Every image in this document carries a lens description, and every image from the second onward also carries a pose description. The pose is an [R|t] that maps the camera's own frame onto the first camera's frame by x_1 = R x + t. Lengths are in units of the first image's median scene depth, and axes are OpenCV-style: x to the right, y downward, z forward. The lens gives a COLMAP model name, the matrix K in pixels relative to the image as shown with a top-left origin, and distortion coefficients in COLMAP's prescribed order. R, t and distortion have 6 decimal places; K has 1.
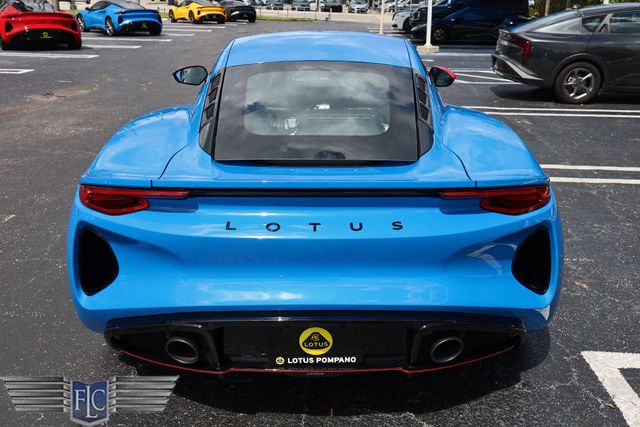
lens RADIAL K [[524.3, 0, 318.6], [0, 524.3, 213.7], [0, 0, 1]] dist [0.007724, 0.005937]
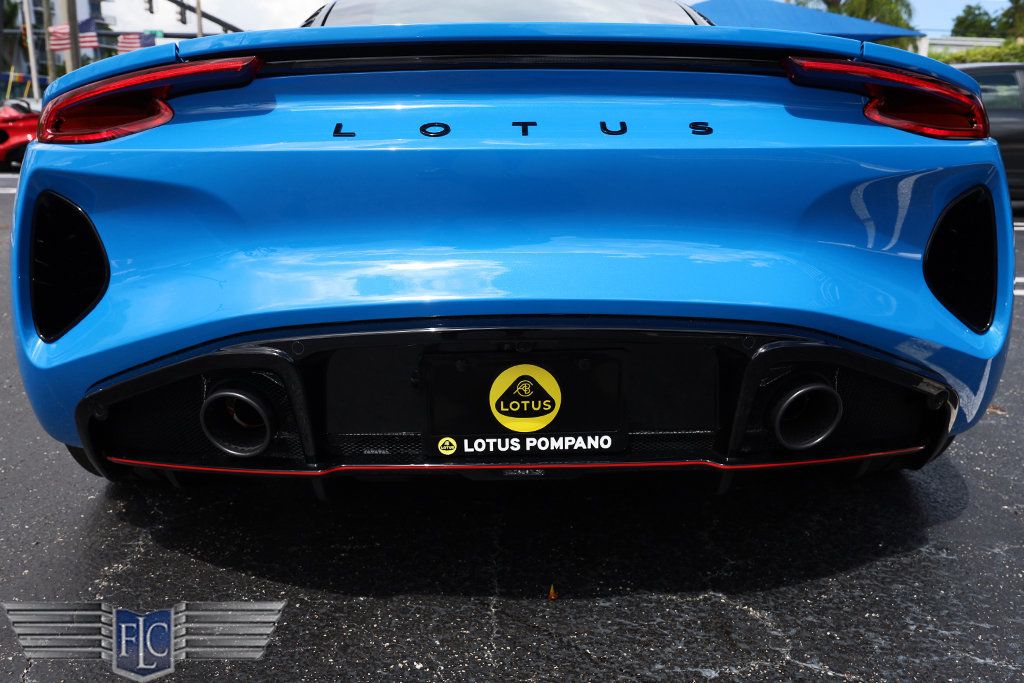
lens RADIAL K [[838.9, 0, 494.5], [0, 838.9, 314.5], [0, 0, 1]] dist [0.007724, 0.005937]
pose [[0.999953, -0.005325, 0.008143, -0.037264], [0.006175, 0.994105, -0.108243, 0.244987], [-0.007519, 0.108288, 0.994091, 0.252082]]
